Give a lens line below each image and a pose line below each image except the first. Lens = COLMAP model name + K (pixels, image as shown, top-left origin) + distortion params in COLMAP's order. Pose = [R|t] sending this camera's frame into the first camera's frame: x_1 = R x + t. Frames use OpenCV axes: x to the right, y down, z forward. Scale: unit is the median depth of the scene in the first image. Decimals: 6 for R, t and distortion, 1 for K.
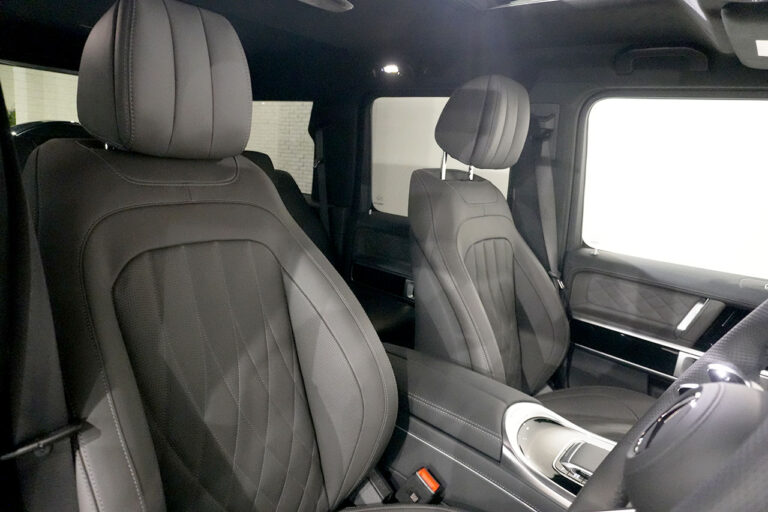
lens RADIAL K [[520.5, 0, 384.9], [0, 520.5, 254.9], [0, 0, 1]] dist [-0.038994, 0.033834]
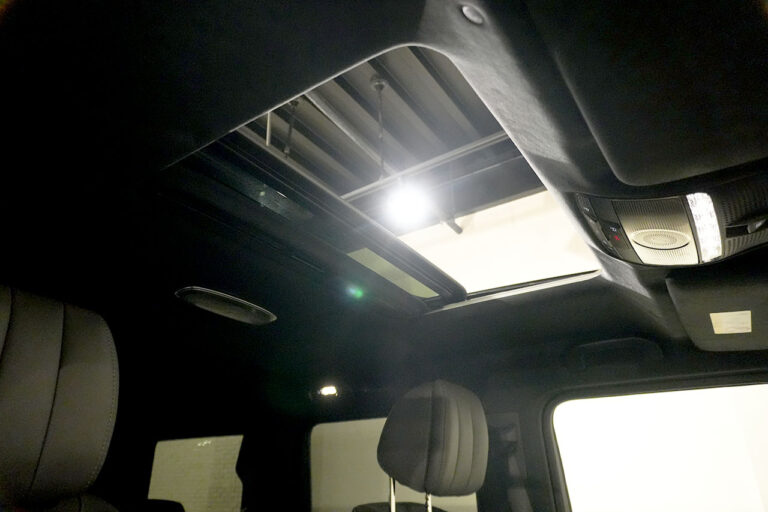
lens RADIAL K [[520.5, 0, 384.9], [0, 520.5, 254.9], [0, 0, 1]] dist [-0.038994, 0.033834]
pose [[0.994386, -0.037725, 0.098863, 0.038637], [0.088713, 0.806500, -0.584541, -0.011028], [-0.057681, 0.590030, 0.805319, 0.156391]]
